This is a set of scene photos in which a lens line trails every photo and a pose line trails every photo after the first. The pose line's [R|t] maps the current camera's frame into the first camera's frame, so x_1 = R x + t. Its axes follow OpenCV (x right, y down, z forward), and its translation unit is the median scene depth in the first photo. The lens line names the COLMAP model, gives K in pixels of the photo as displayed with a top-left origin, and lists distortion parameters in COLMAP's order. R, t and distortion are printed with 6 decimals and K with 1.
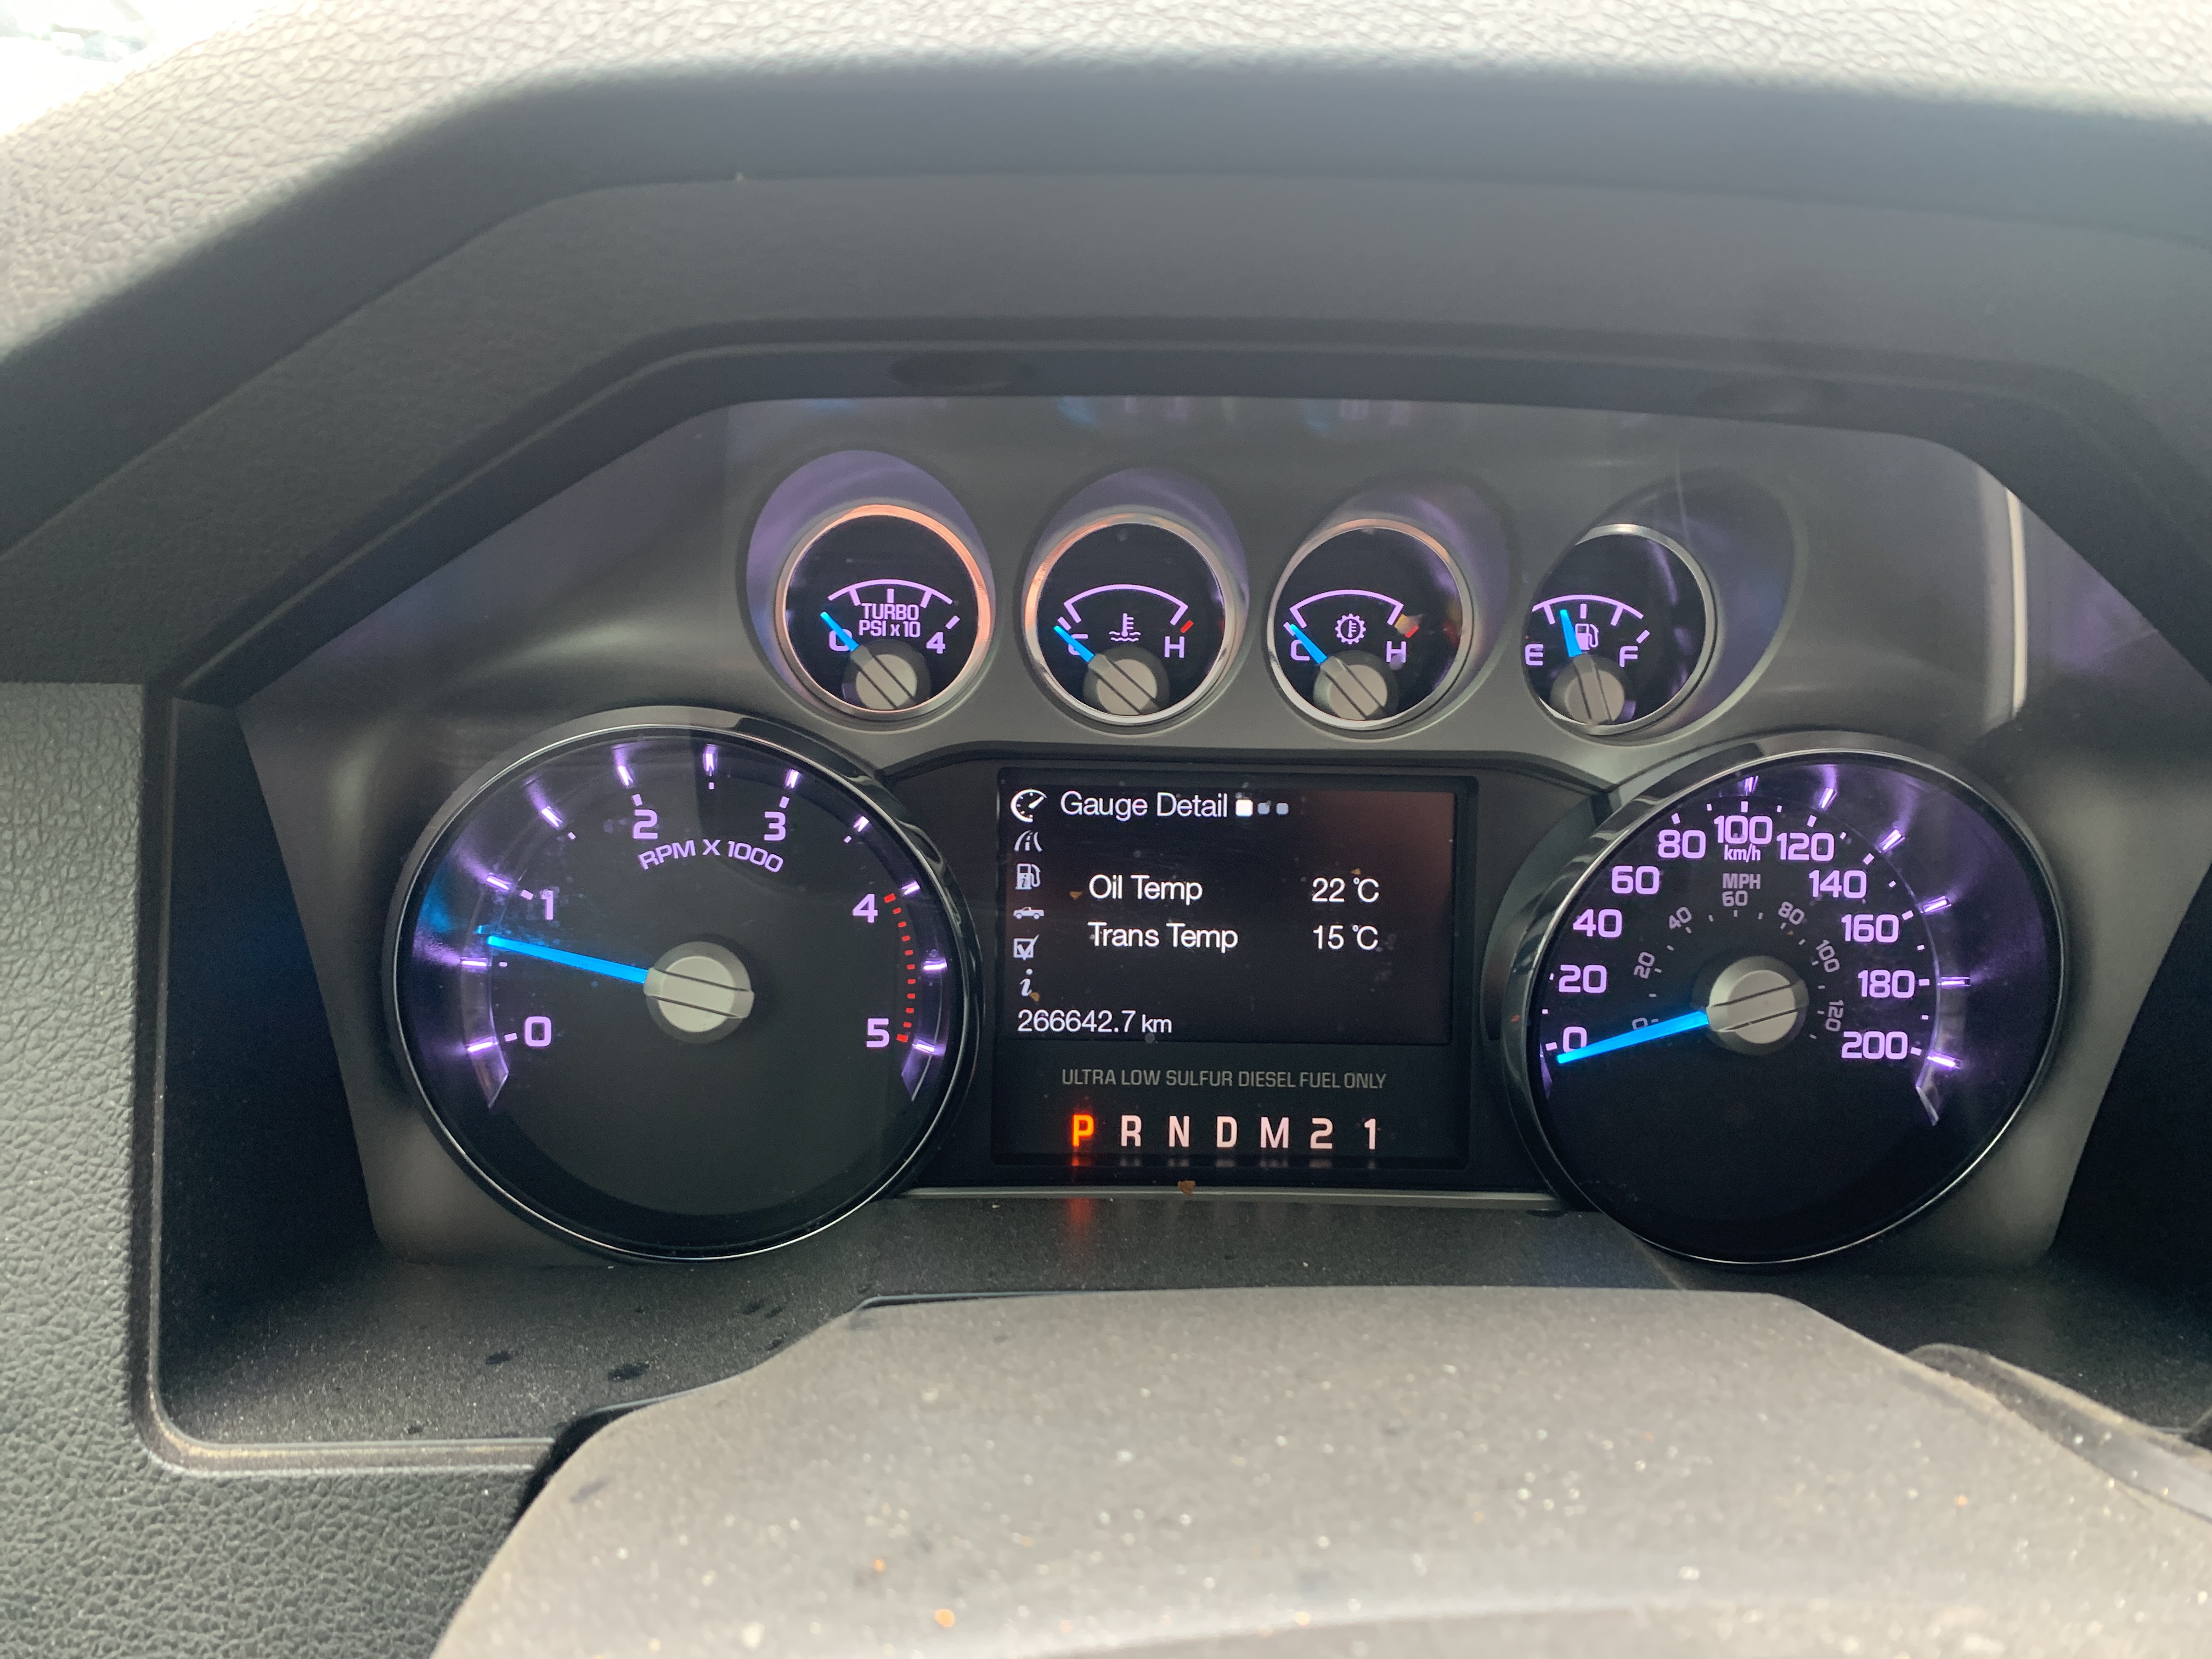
lens RADIAL K [[1671.1, 0, 1101.9], [0, 1671.1, 826.1], [0, 0, 1]] dist [0.041217, -0.049636]
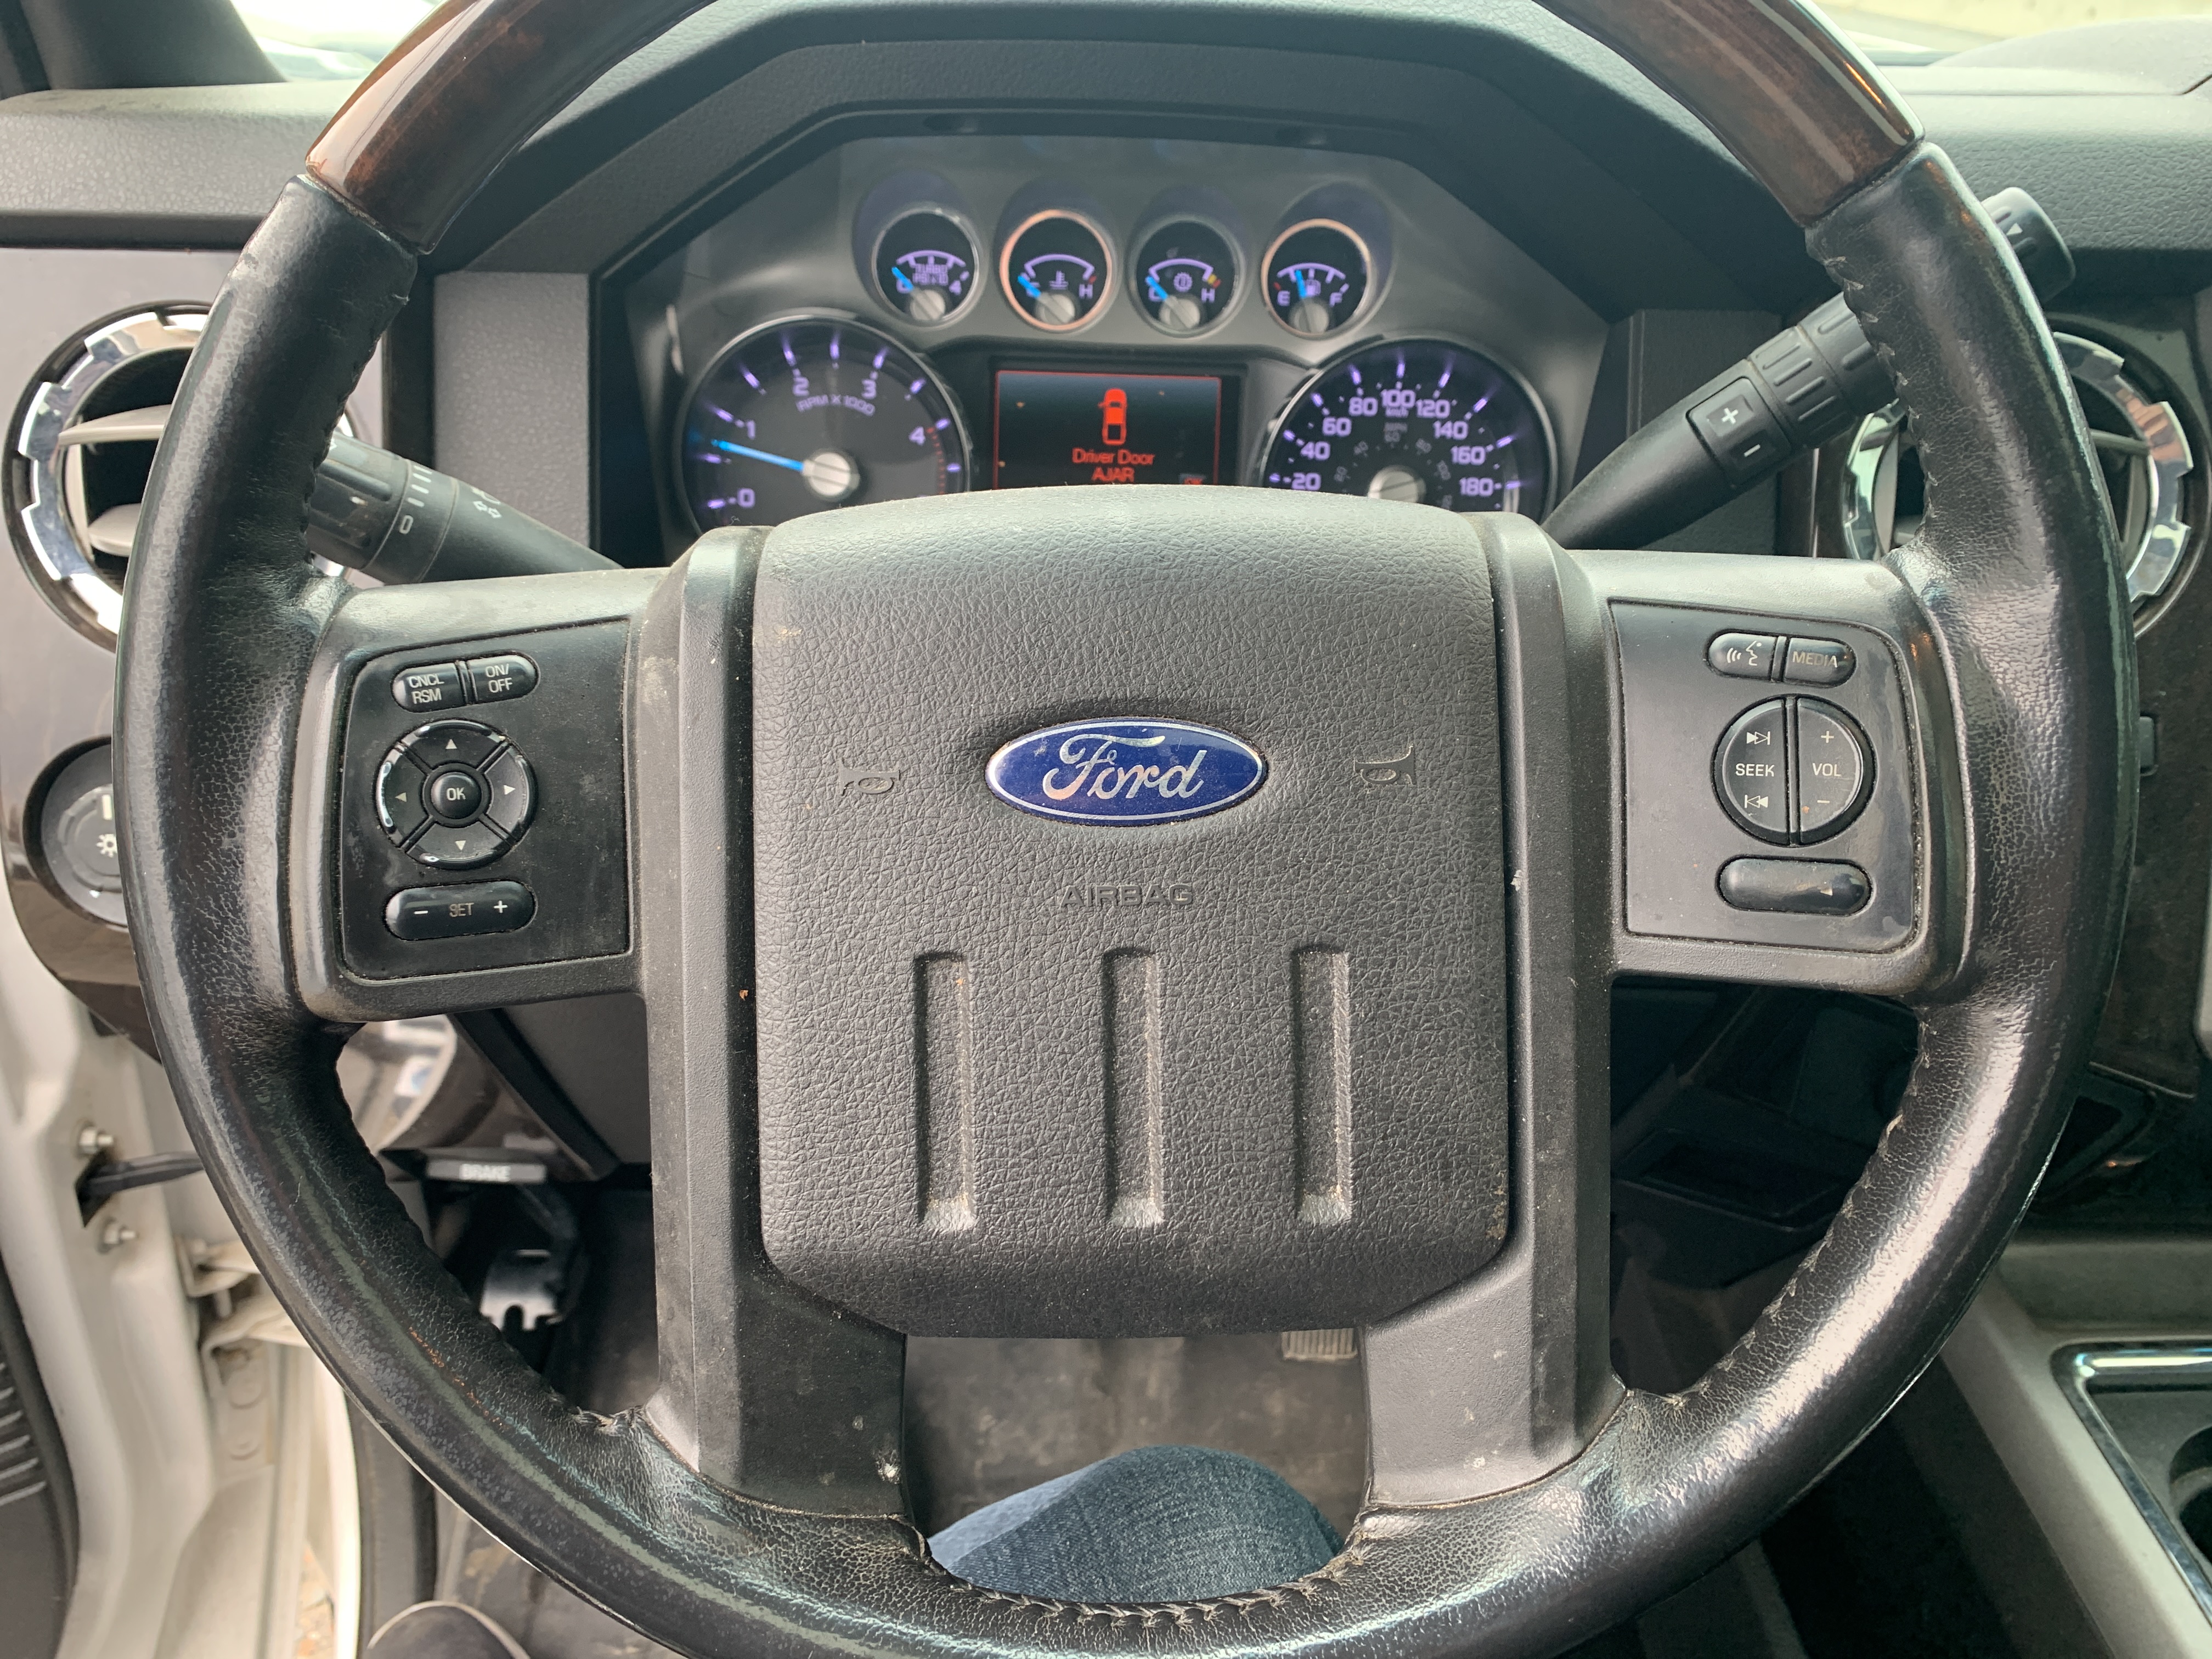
lens RADIAL K [[1671.1, 0, 1104.9], [0, 1671.1, 824.0], [0, 0, 1]] dist [0.041217, -0.049636]
pose [[0.998766, 0.018338, -0.046157, 0.161218], [-0.013678, 0.994960, 0.099337, 0.292391], [0.047746, -0.098583, 0.993983, -0.889511]]
